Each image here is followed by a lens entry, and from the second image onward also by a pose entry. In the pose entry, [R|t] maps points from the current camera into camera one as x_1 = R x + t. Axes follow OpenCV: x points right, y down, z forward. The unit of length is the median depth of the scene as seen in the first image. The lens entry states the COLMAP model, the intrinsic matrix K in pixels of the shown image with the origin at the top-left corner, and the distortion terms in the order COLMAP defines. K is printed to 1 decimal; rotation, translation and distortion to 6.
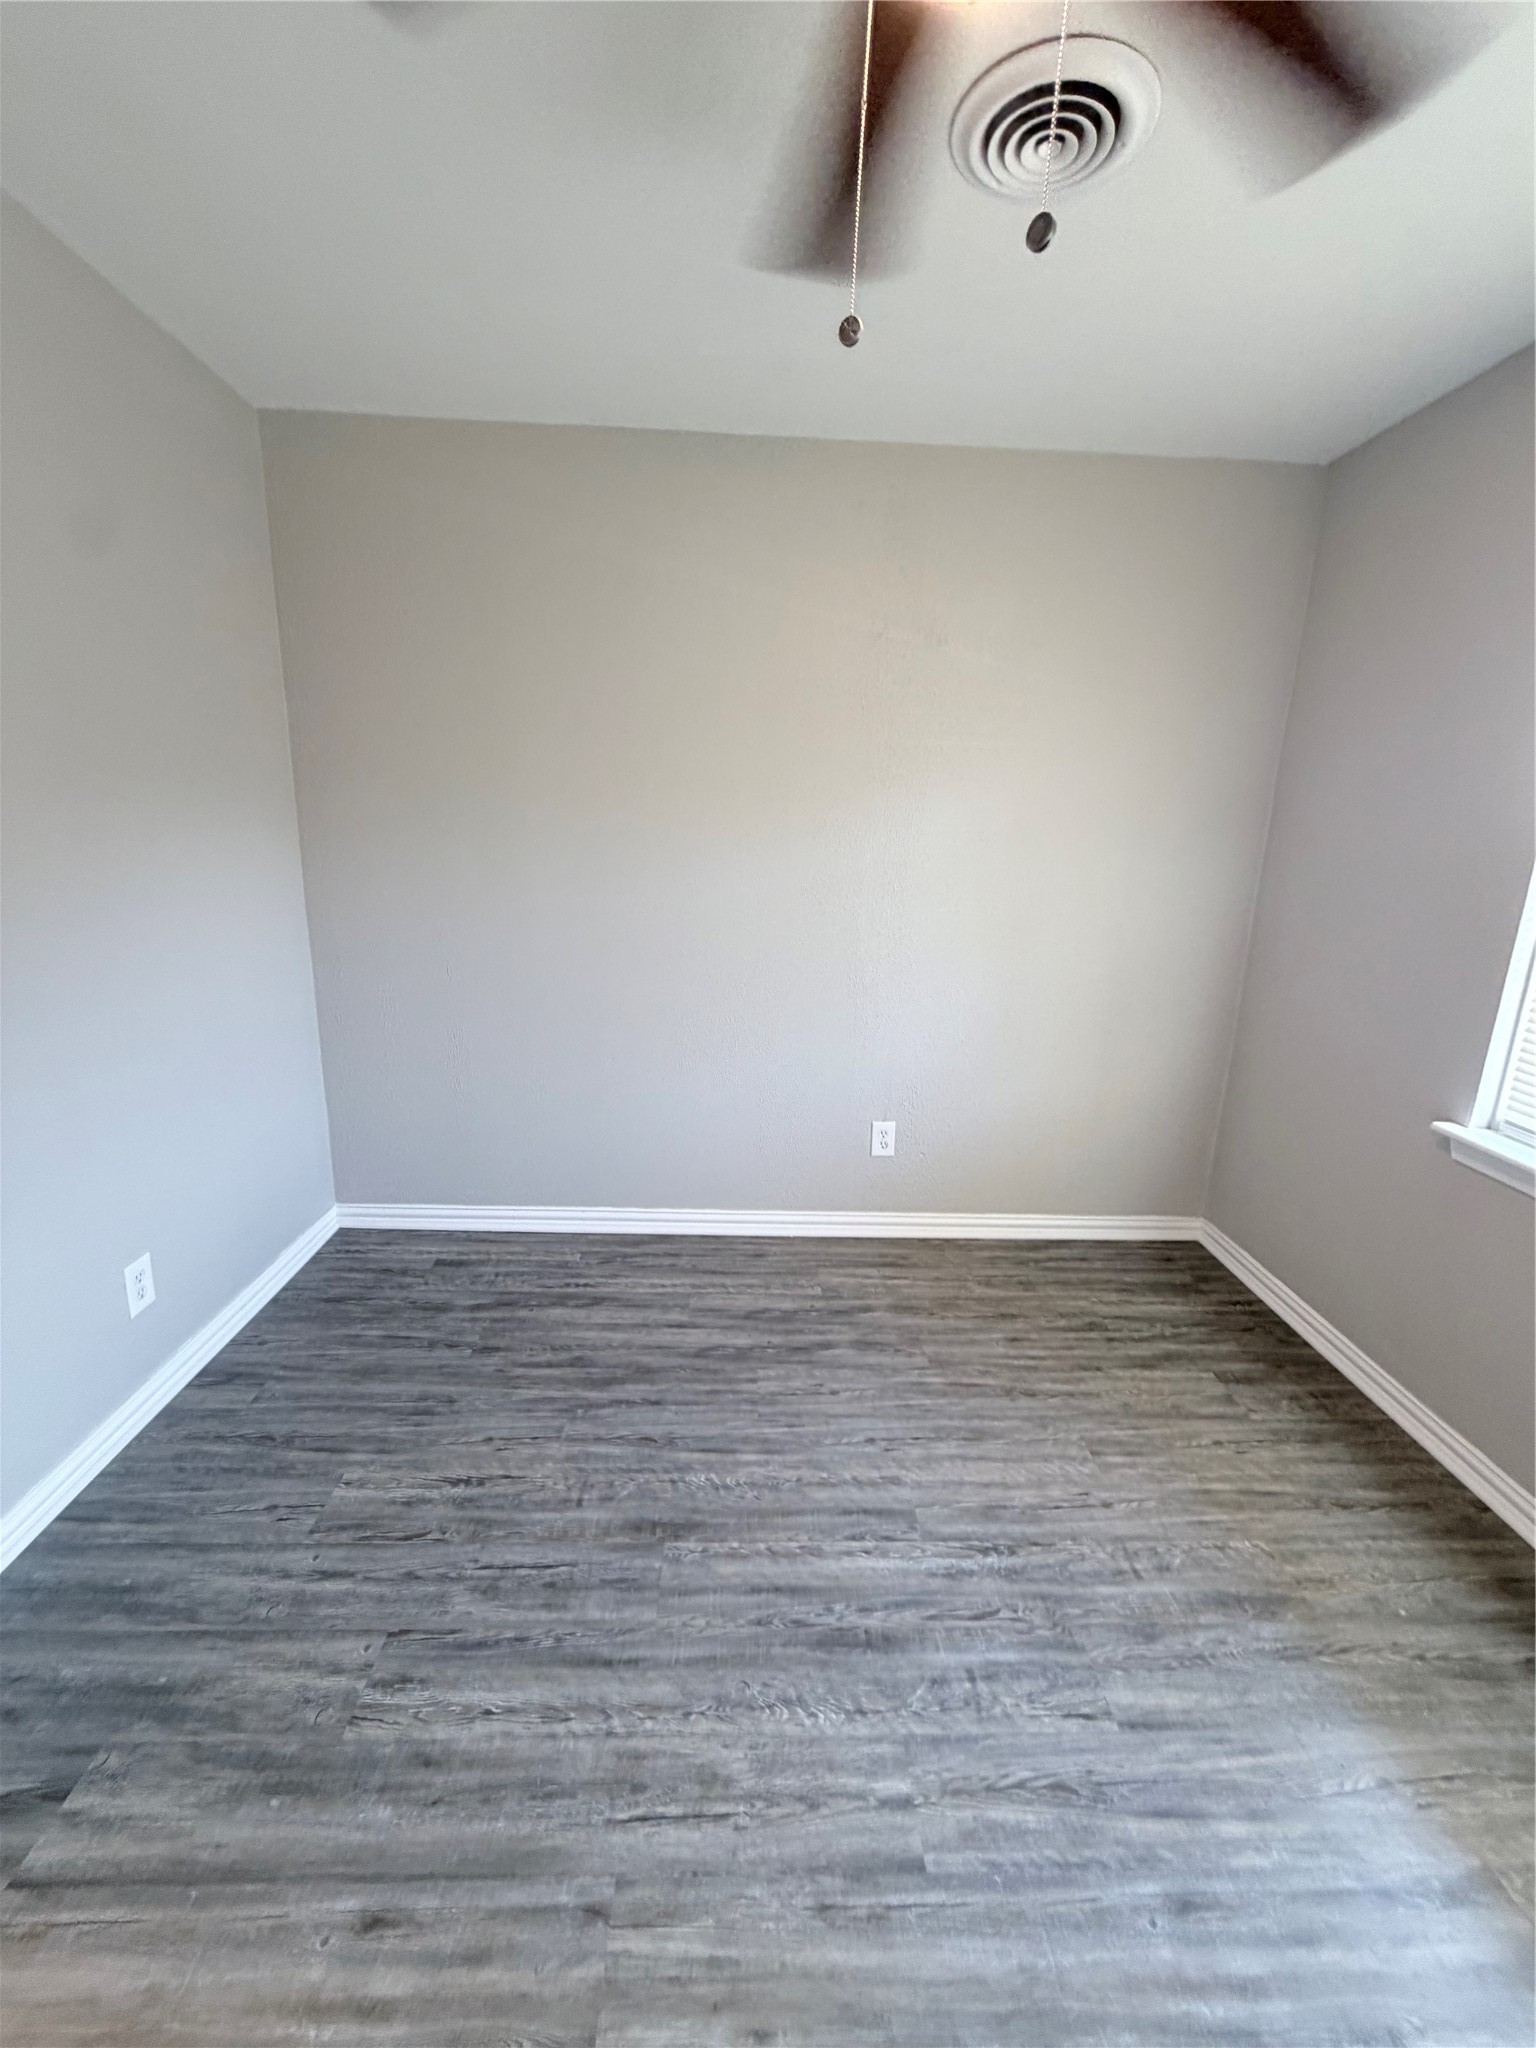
lens RADIAL K [[822.2, 0, 766.5], [0, 822.2, 1021.5], [0, 0, 1]] dist [0.003013, -0.001359]
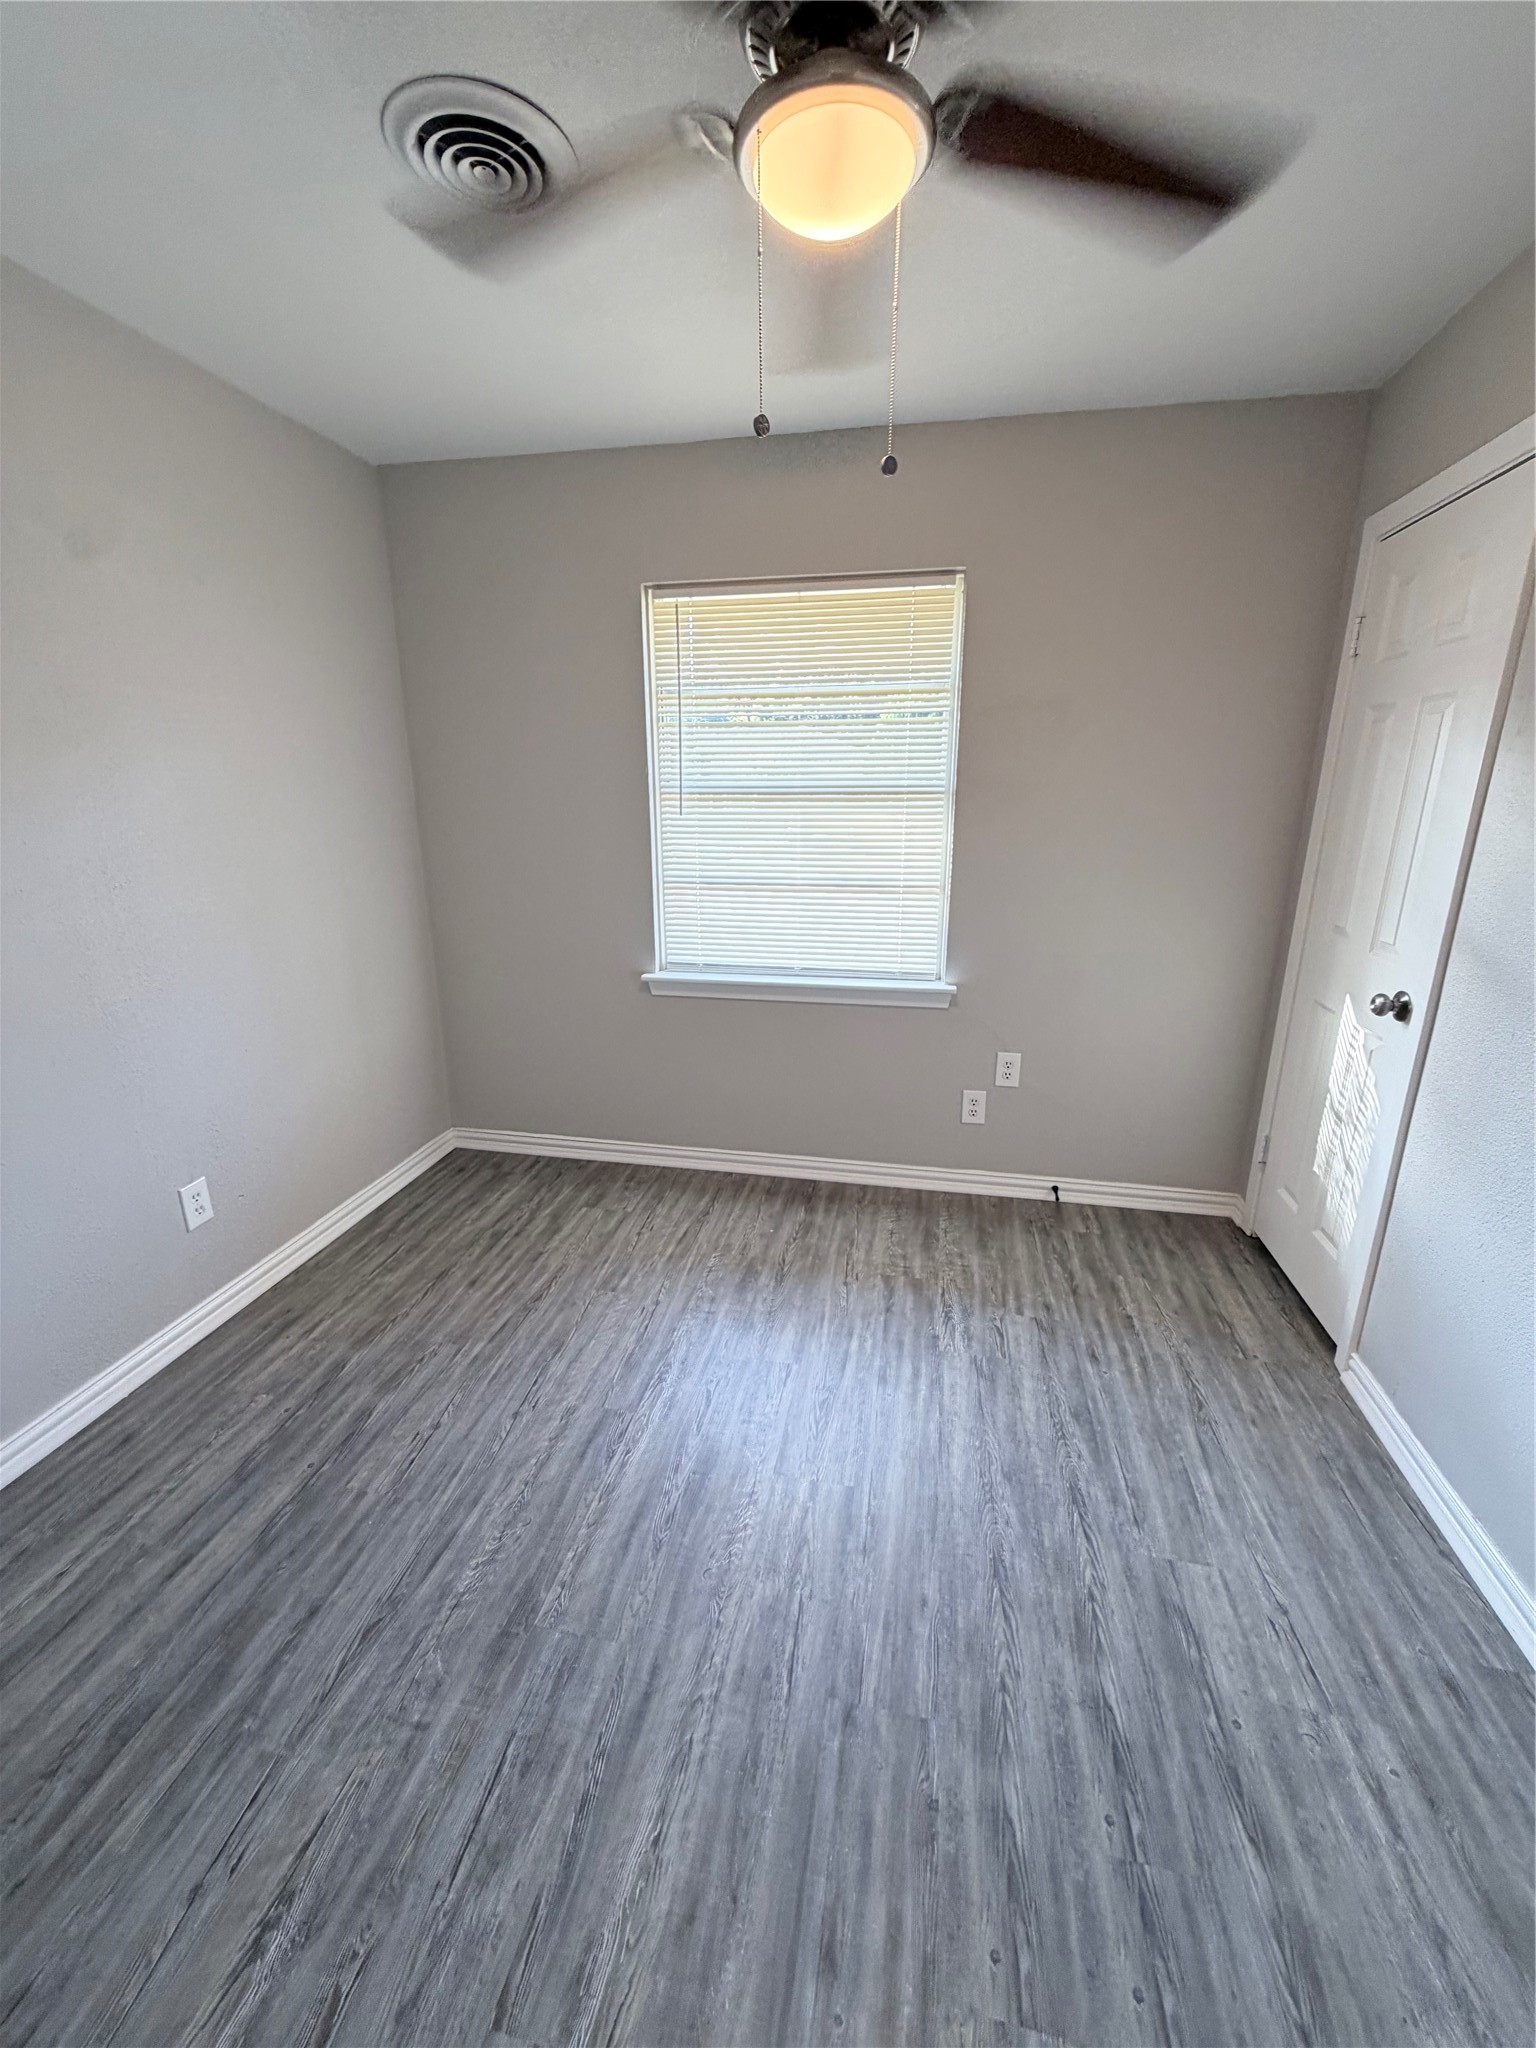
lens RADIAL K [[822.2, 0, 772.7], [0, 822.2, 1024.5], [0, 0, 1]] dist [0.003013, -0.001359]
pose [[0.215620, -0.302883, 0.928316, -0.759378], [0.234077, 0.938992, 0.251997, -0.157637], [-0.948006, 0.162961, 0.273363, 0.433539]]
